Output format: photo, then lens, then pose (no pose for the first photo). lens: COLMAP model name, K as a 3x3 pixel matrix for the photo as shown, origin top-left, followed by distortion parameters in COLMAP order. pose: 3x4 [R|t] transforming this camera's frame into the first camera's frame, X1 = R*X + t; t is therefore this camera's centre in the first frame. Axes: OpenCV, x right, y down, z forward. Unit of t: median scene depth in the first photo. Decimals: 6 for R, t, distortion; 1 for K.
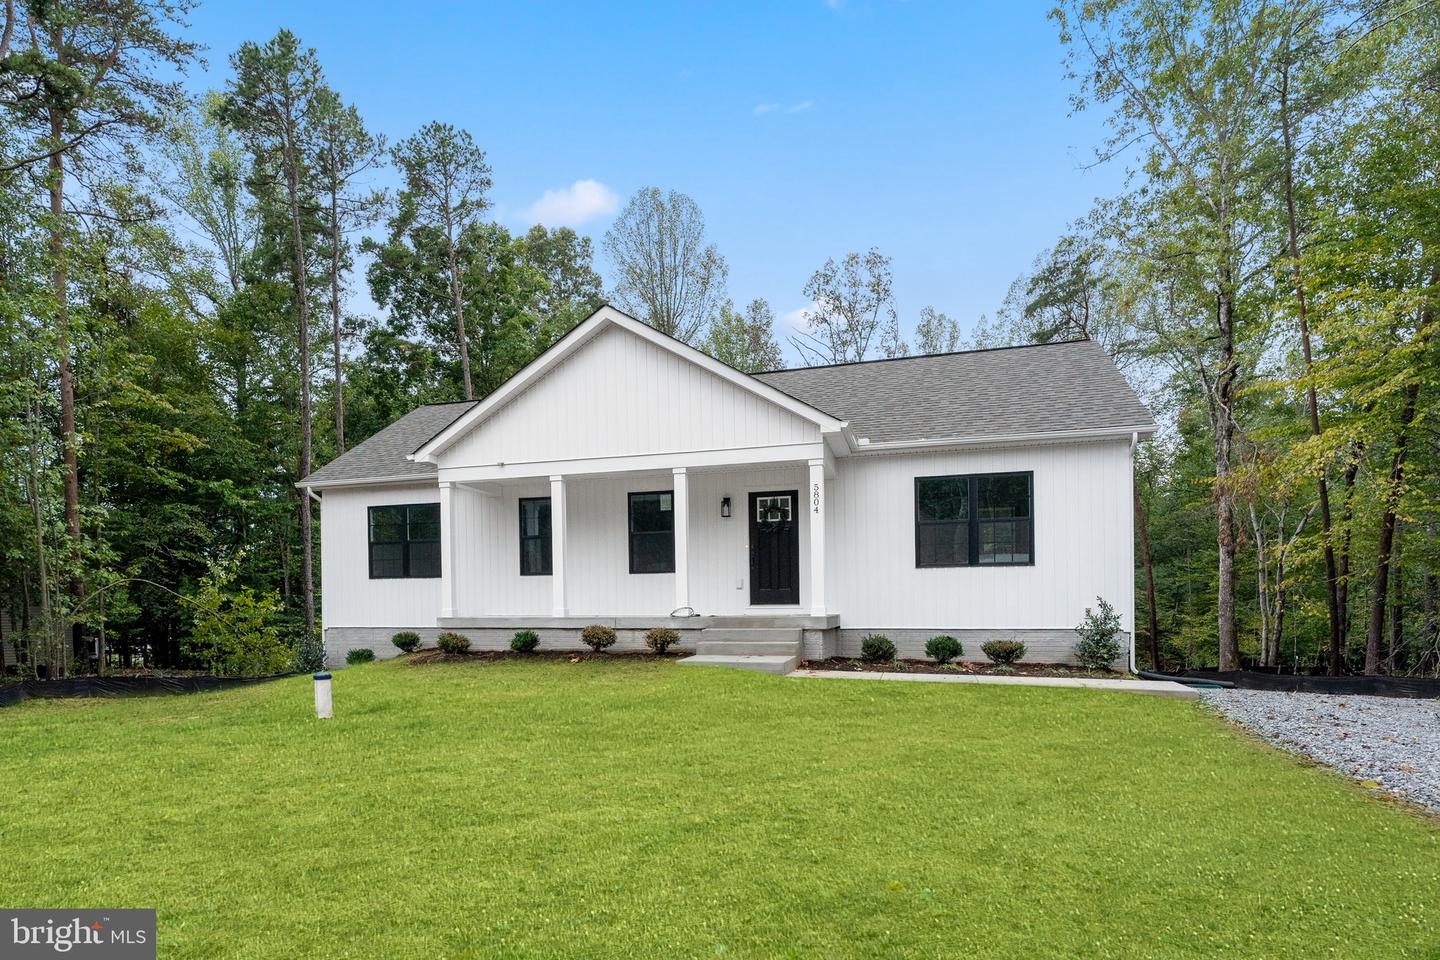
lens RADIAL K [[715.2, 0, 723.3], [0, 715.2, 620.4], [0, 0, 1]] dist [0.010820, -0.006011]
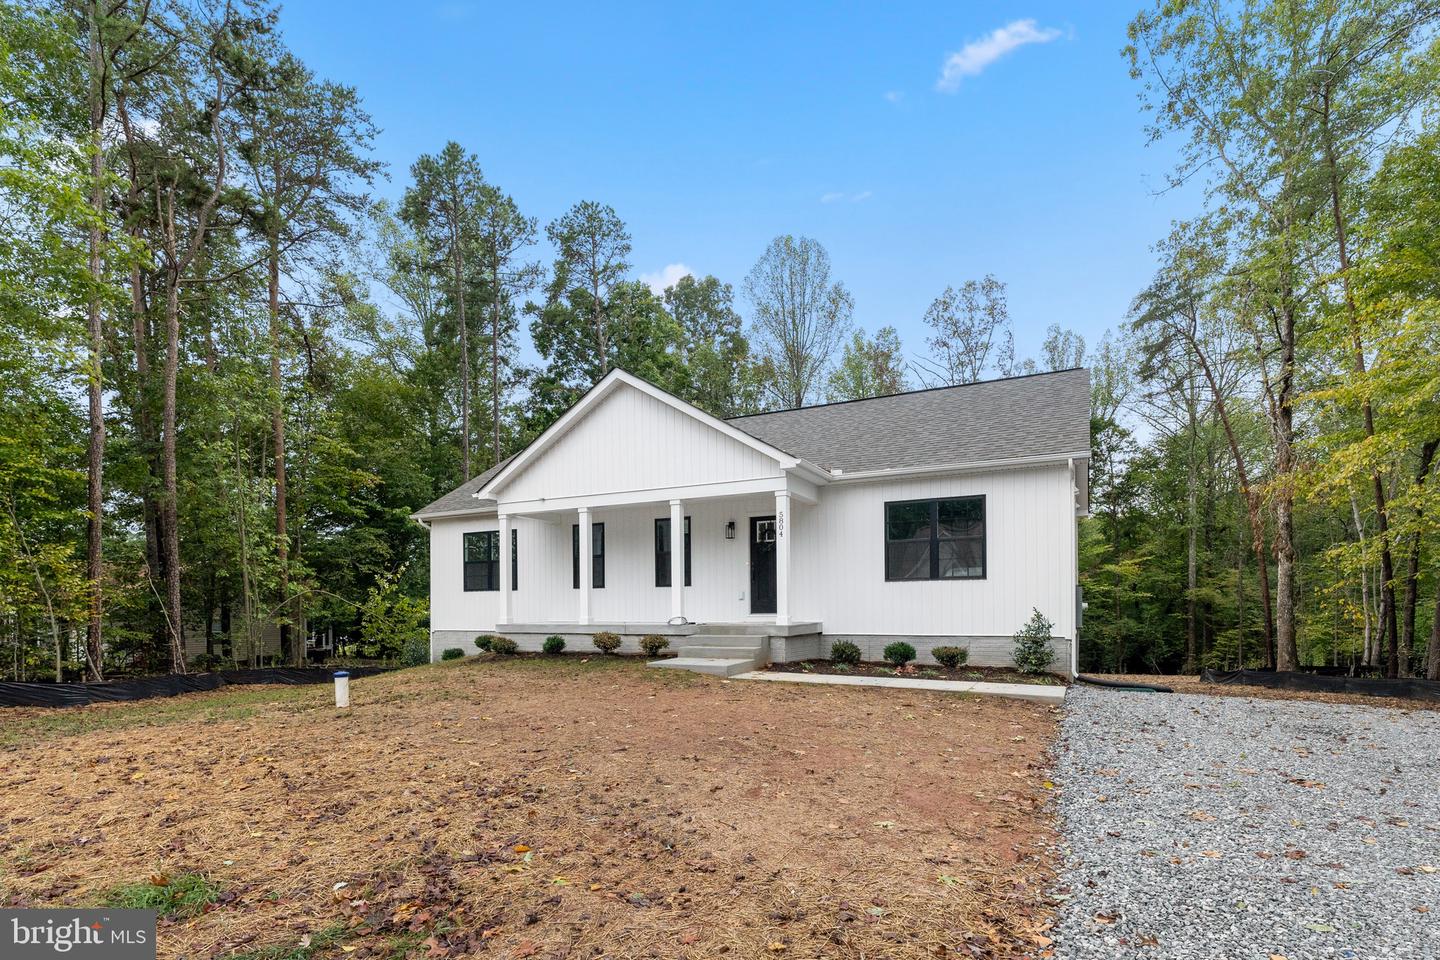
lens RADIAL K [[653.5, 0, 784.8], [0, 653.5, 610.0], [0, 0, 1]] dist [0.000647, -0.000523]
pose [[0.990629, -0.000753, -0.136577, 0.139865], [-0.001215, 0.999897, -0.014322, -0.007300], [0.136574, 0.014354, 0.990526, -0.025429]]
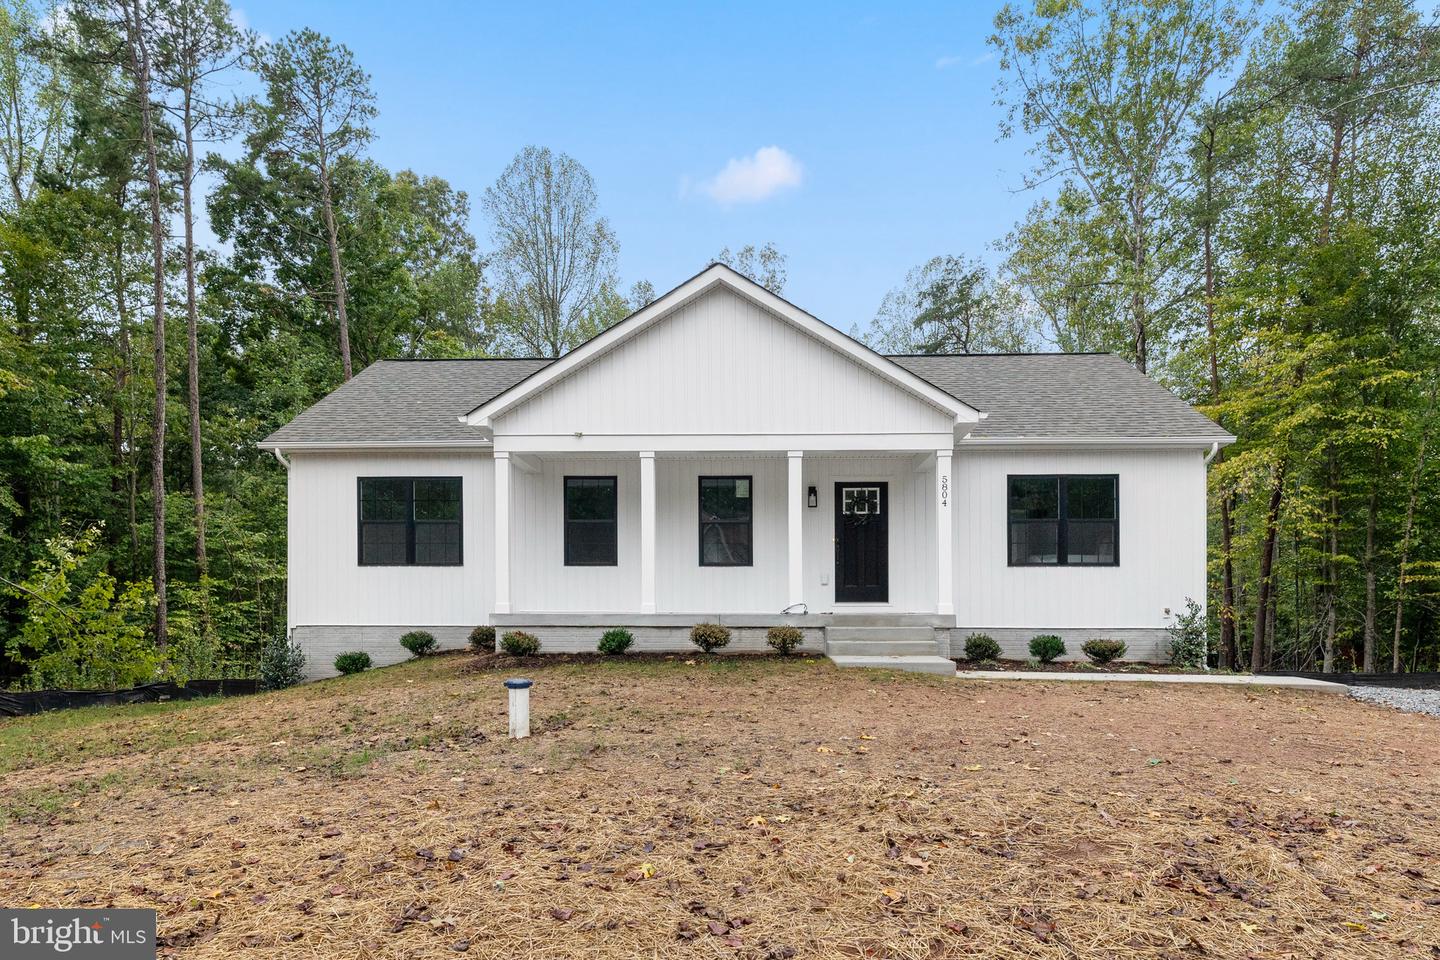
lens RADIAL K [[742.5, 0, 754.0], [0, 742.5, 618.7], [0, 0, 1]] dist [-0.000478, 0.001352]
pose [[0.970692, 0.004392, 0.240285, -0.176501], [-0.003554, 0.999986, -0.003920, 0.002439], [-0.240299, 0.002951, 0.970694, 0.048849]]
